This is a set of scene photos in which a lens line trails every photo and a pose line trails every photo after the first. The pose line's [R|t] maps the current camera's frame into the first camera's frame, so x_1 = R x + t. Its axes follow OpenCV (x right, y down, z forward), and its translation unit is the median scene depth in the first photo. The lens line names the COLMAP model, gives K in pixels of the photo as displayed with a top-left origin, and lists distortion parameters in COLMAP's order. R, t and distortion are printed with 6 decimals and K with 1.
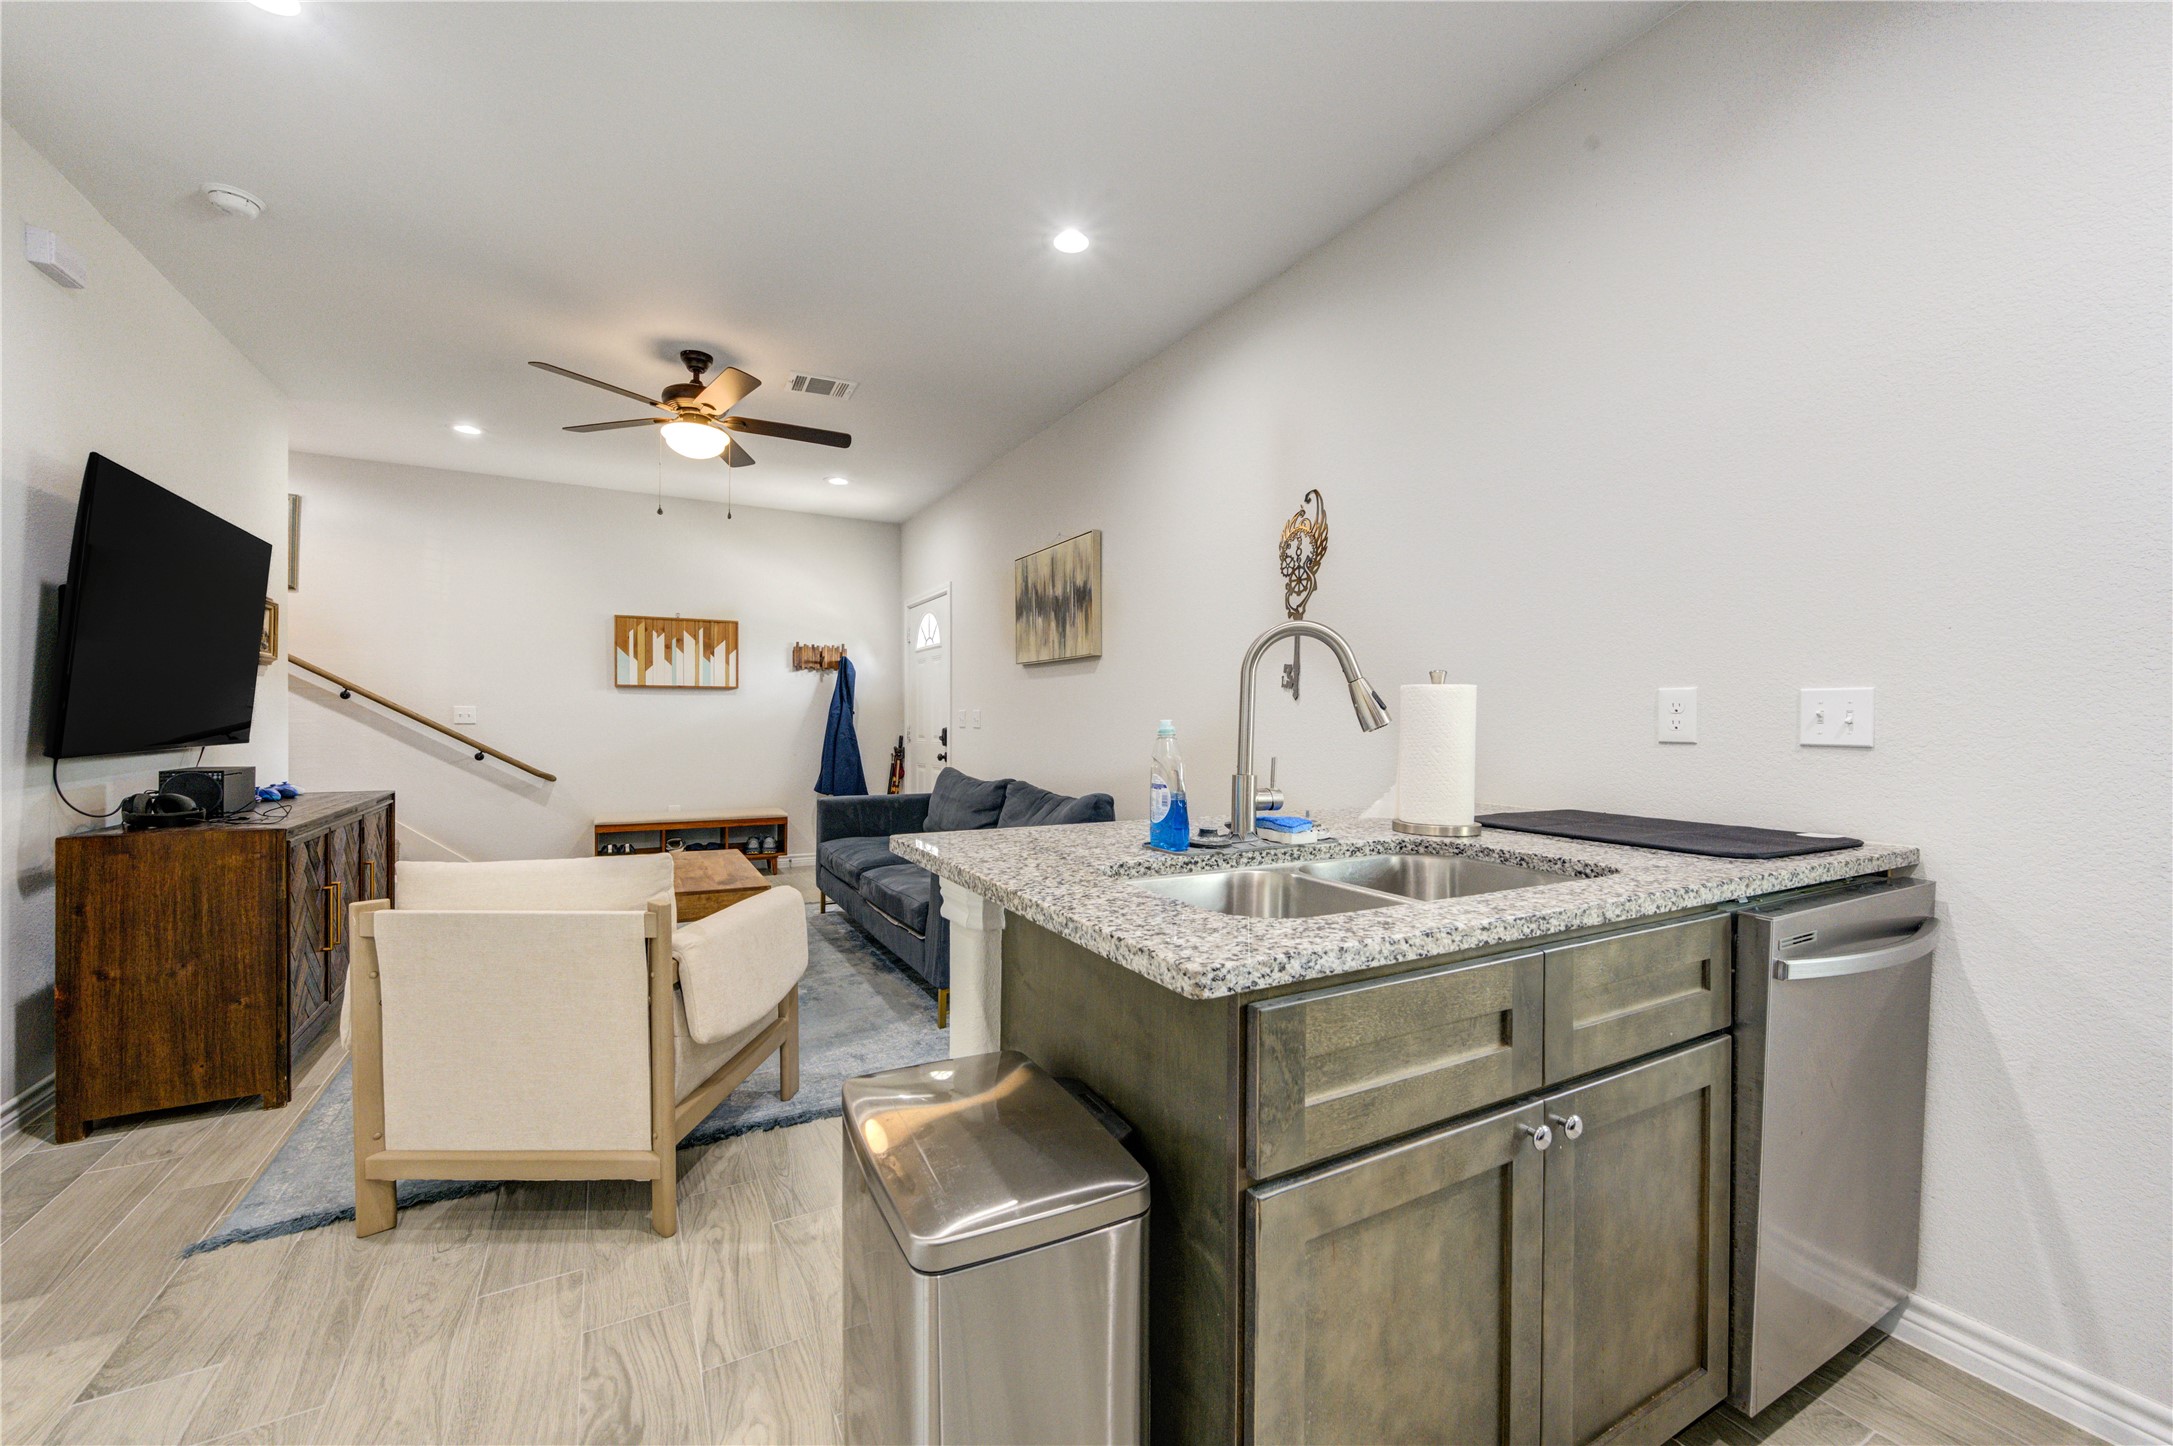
lens RADIAL K [[850.5, 0, 1082.9], [0, 850.5, 733.1], [0, 0, 1]] dist [0.007662, -0.000041]
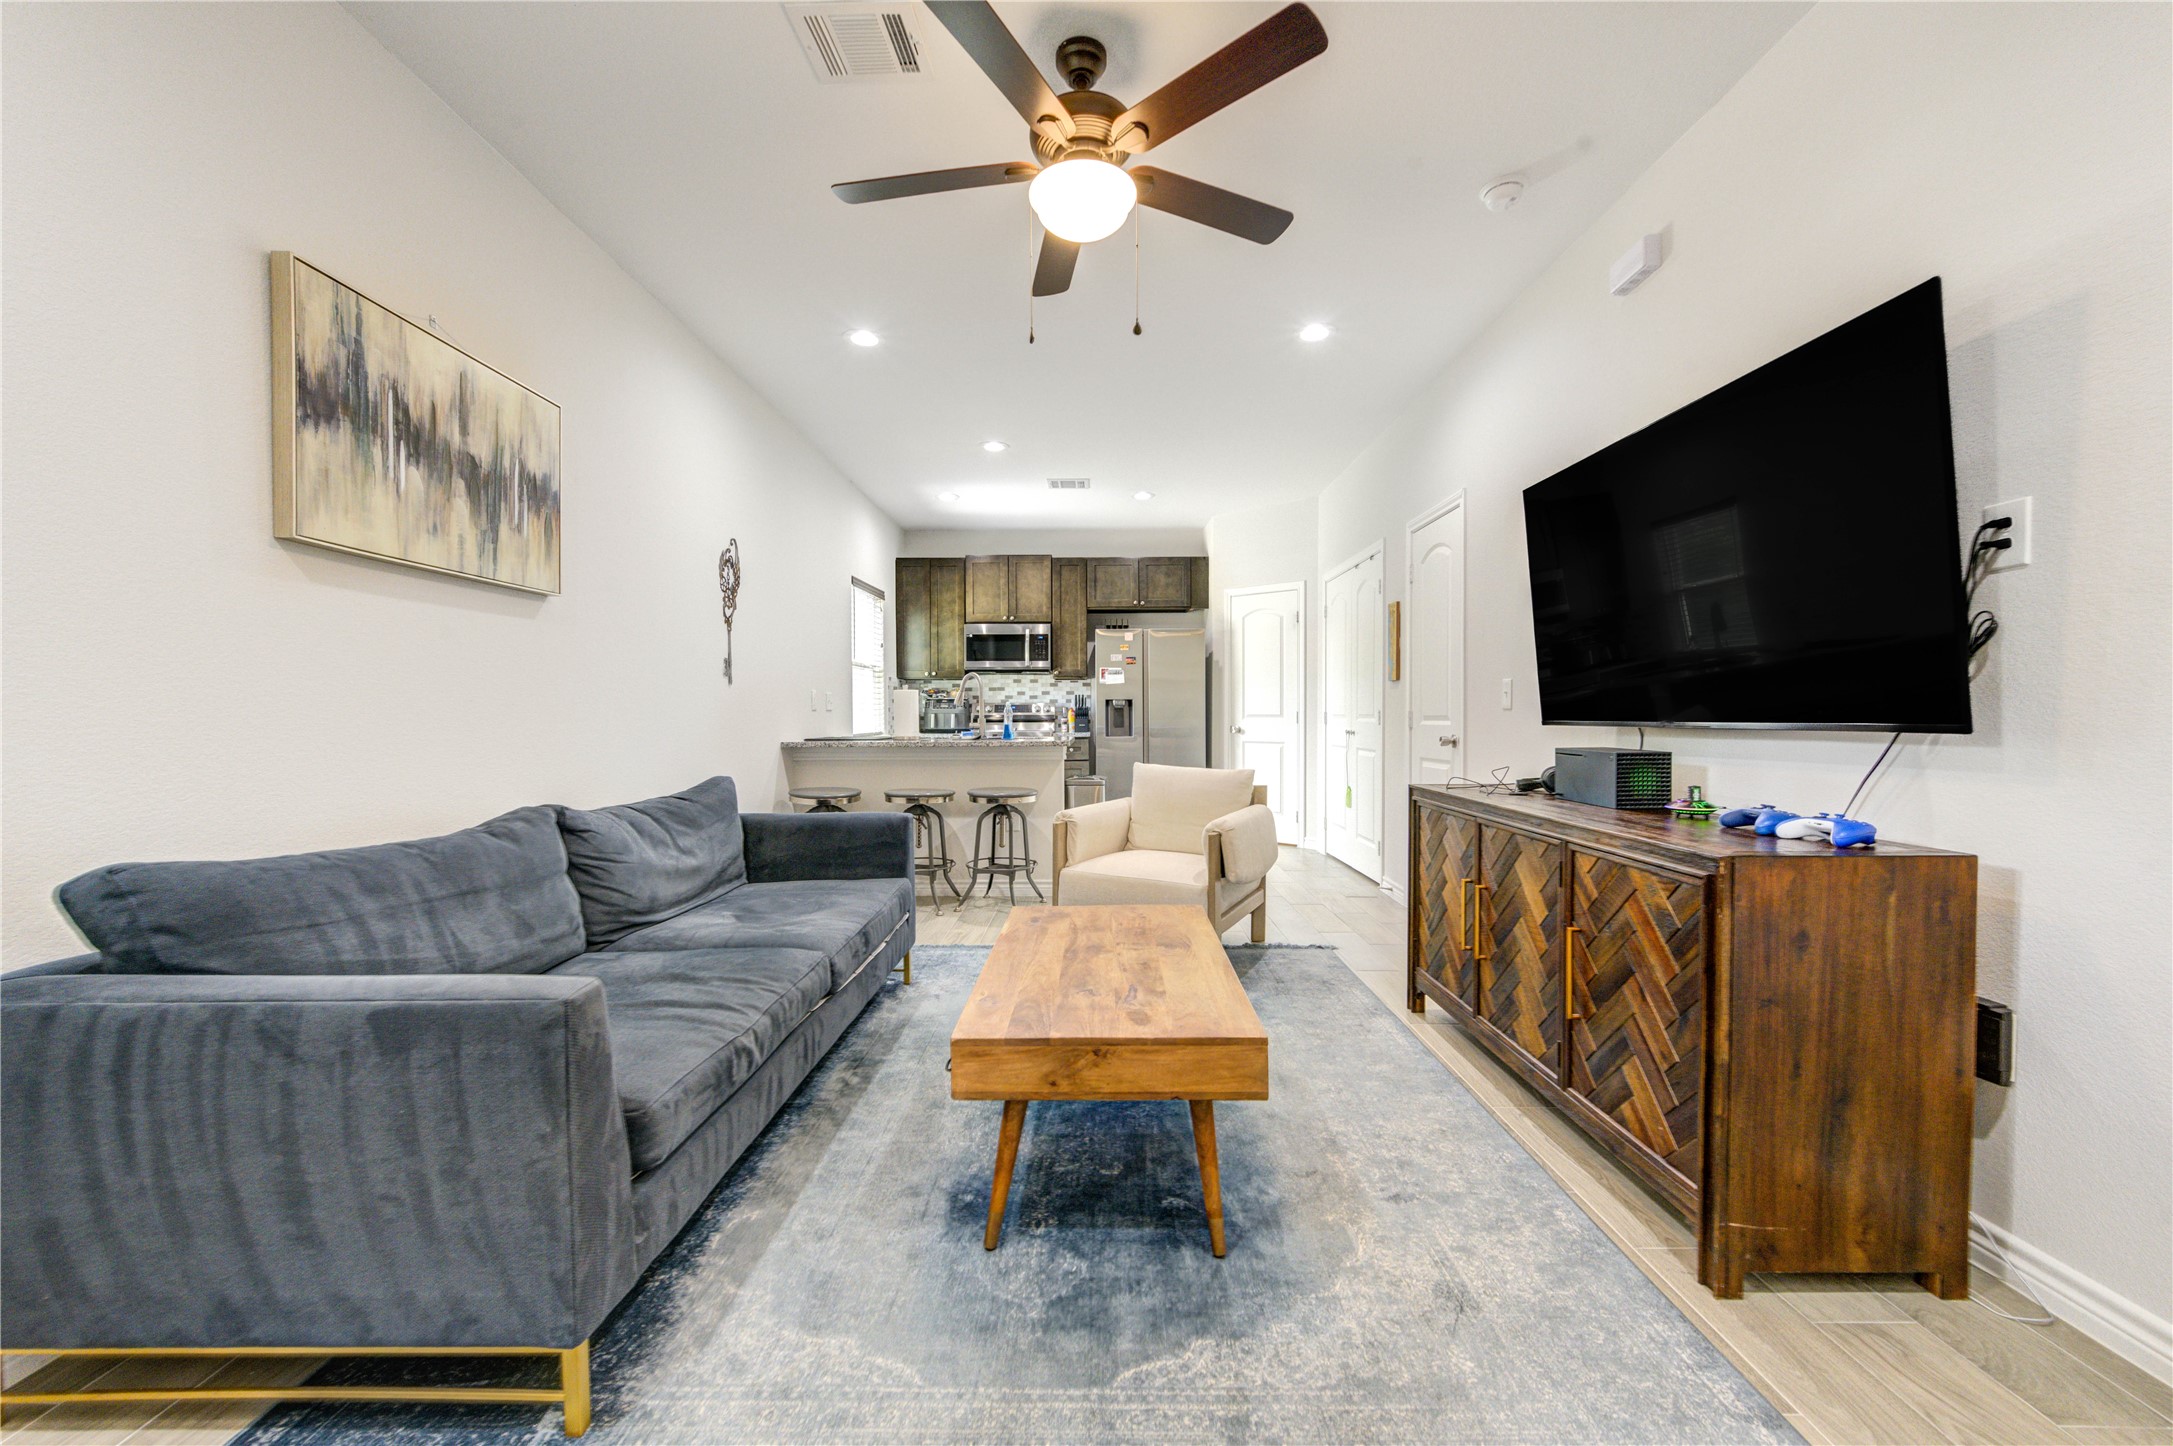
lens RADIAL K [[844.8, 0, 1090.1], [0, 844.8, 730.6], [0, 0, 1]] dist [0.001511, 0.000118]
pose [[-0.868005, -0.013274, 0.496377, -1.089512], [0.005509, 0.999324, 0.036356, -0.012858], [-0.496524, 0.034292, -0.867345, 2.196240]]
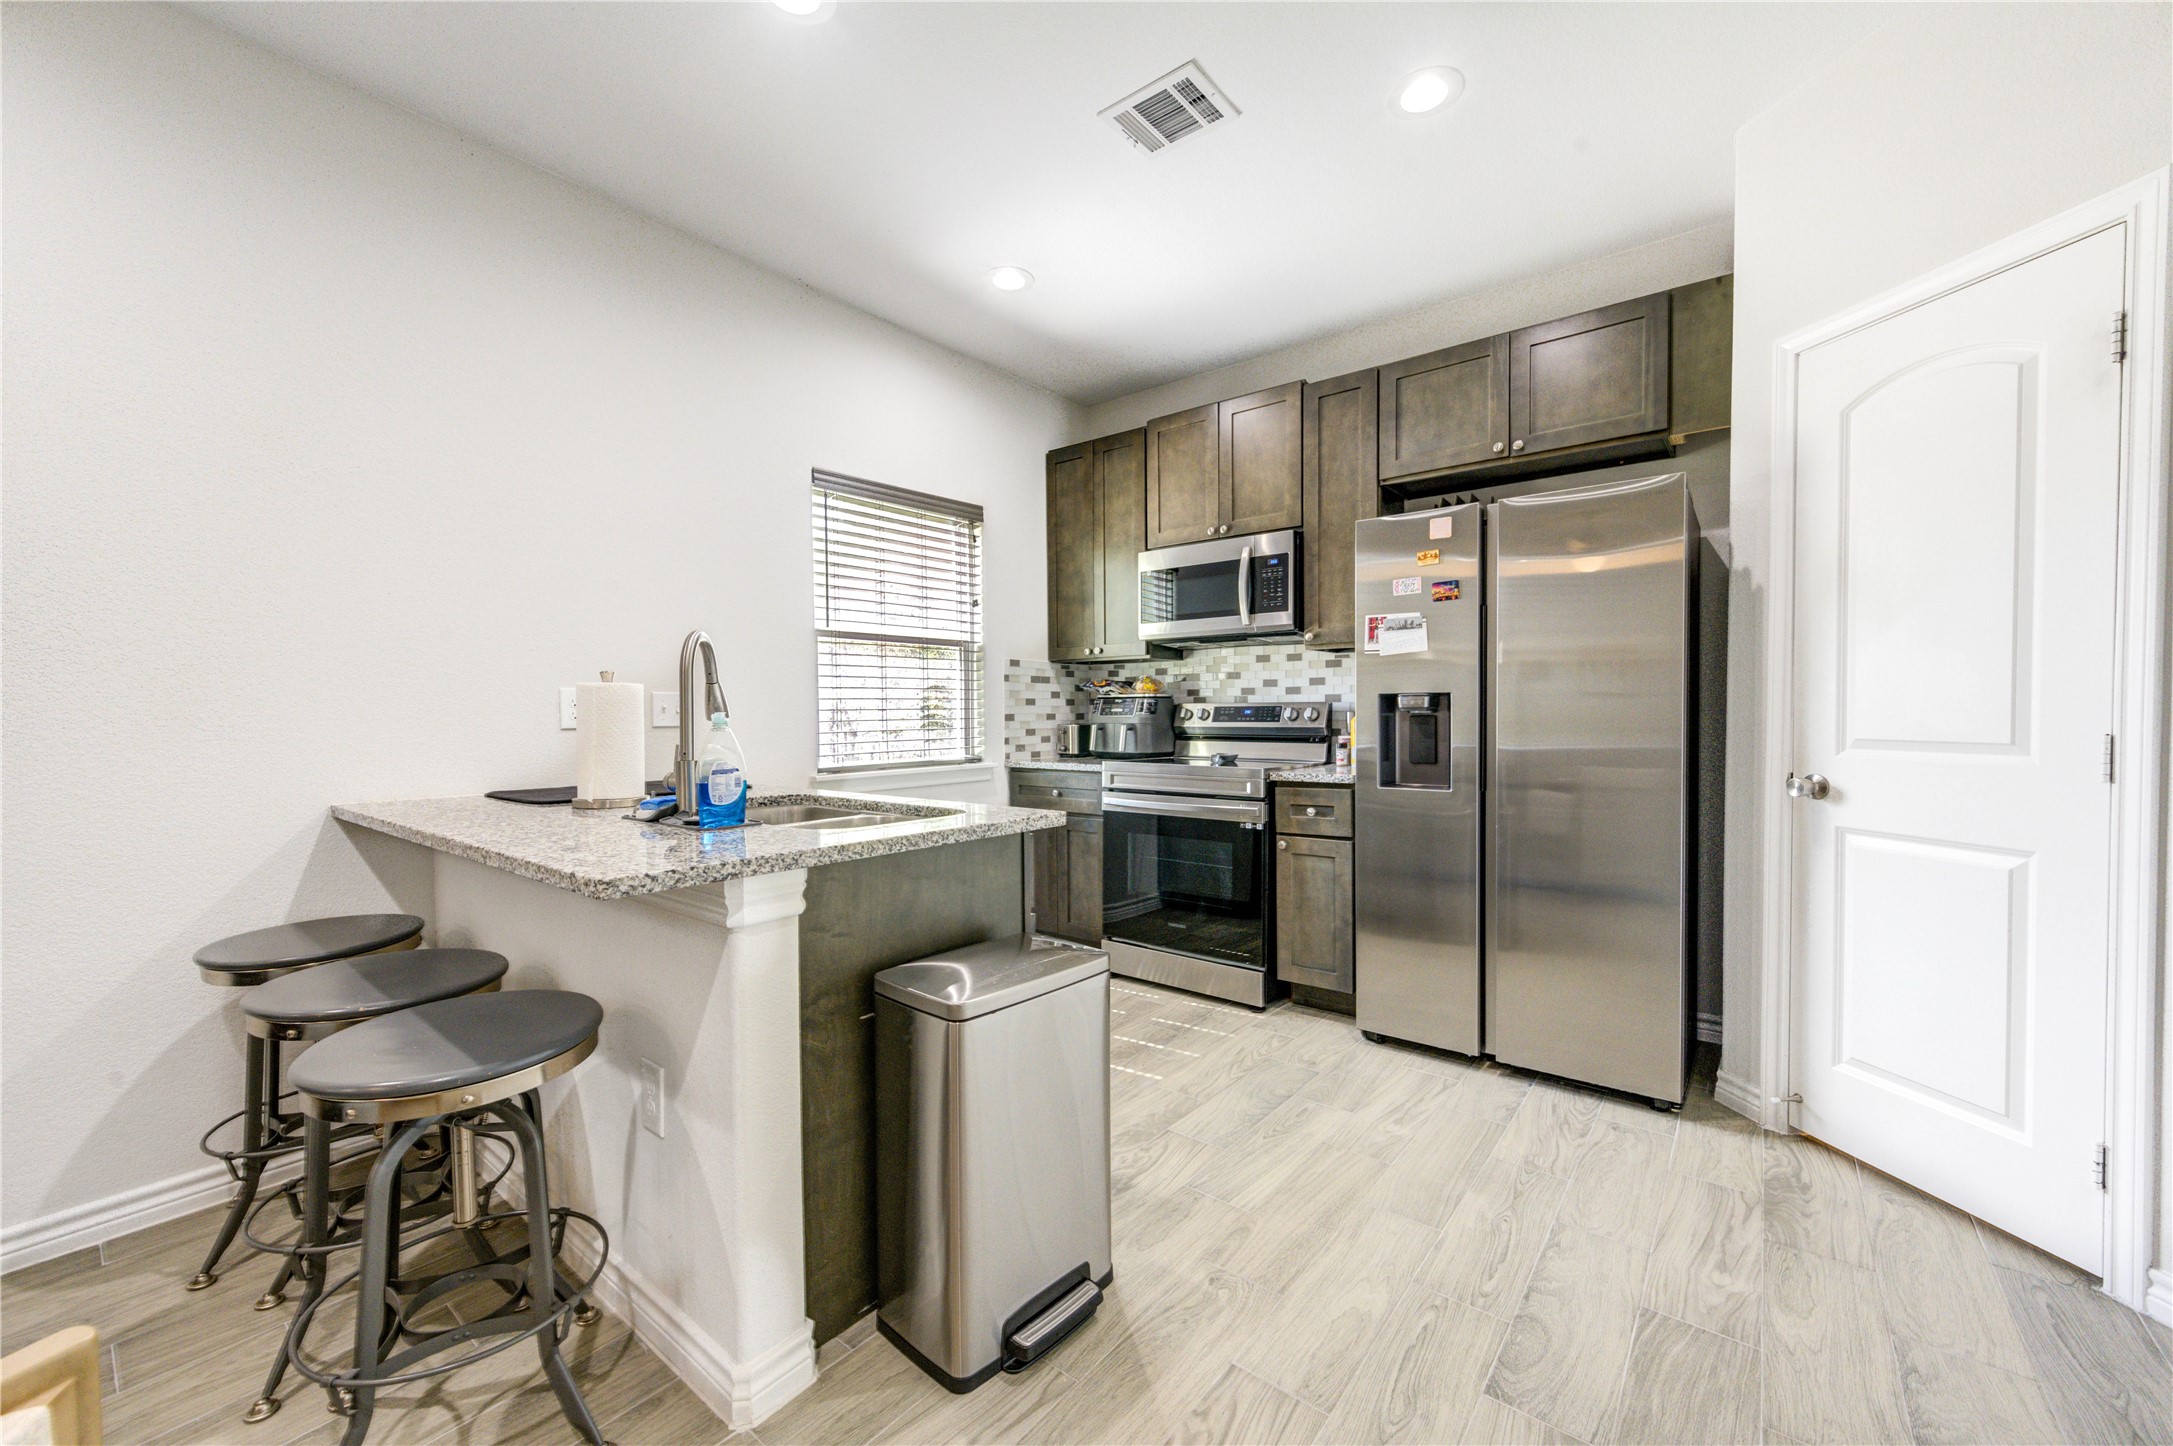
lens RADIAL K [[850.5, 0, 1082.9], [0, 850.5, 733.1], [0, 0, 1]] dist [0.007662, -0.000041]
pose [[-0.374110, -0.027941, 0.926964, -0.655928], [0.021287, 0.999024, 0.038704, -0.013784], [-0.927140, 0.034212, -0.373150, 0.560770]]
